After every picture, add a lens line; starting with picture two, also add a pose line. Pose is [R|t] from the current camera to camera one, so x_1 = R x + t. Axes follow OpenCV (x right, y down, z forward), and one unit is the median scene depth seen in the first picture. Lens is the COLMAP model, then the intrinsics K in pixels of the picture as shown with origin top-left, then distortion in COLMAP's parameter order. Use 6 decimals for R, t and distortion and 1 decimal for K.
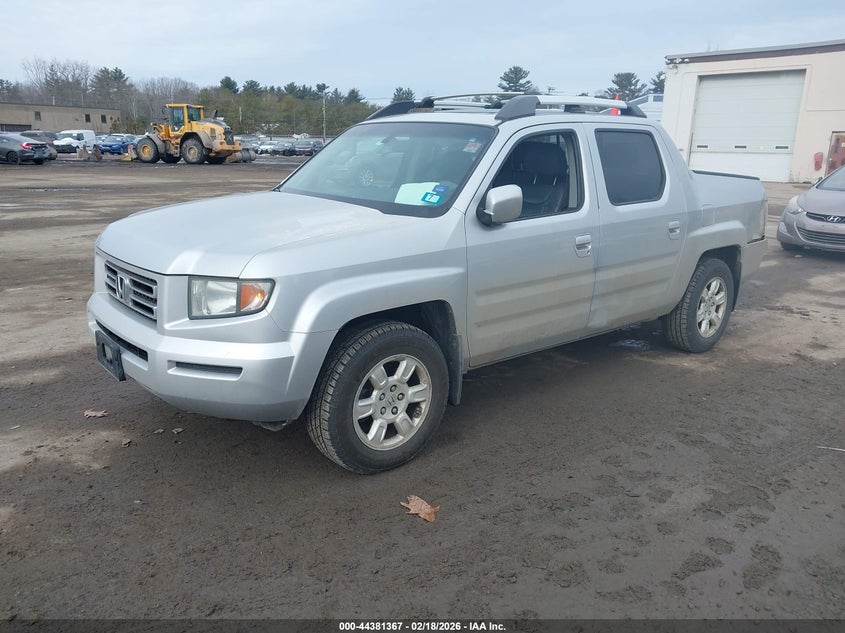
lens RADIAL K [[673.1, 0, 418.8], [0, 673.1, 315.2], [0, 0, 1]] dist [-0.013931, -0.009832]
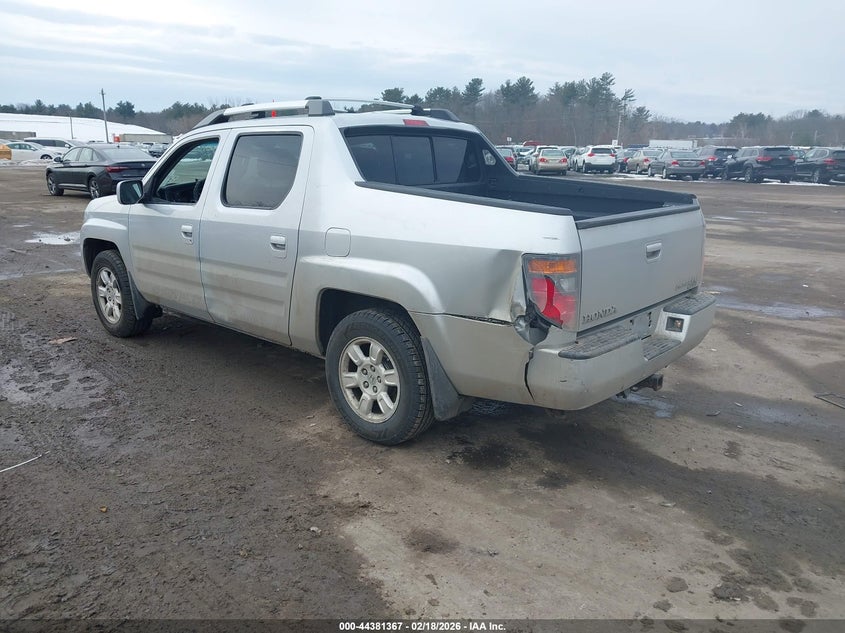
lens RADIAL K [[673.1, 0, 418.8], [0, 673.1, 315.2], [0, 0, 1]] dist [-0.013931, -0.009832]
pose [[0.137057, 0.226953, -0.964213, 1.386776], [-0.251896, 0.949385, 0.187658, -0.276419], [0.958000, 0.217162, 0.187288, 1.137553]]
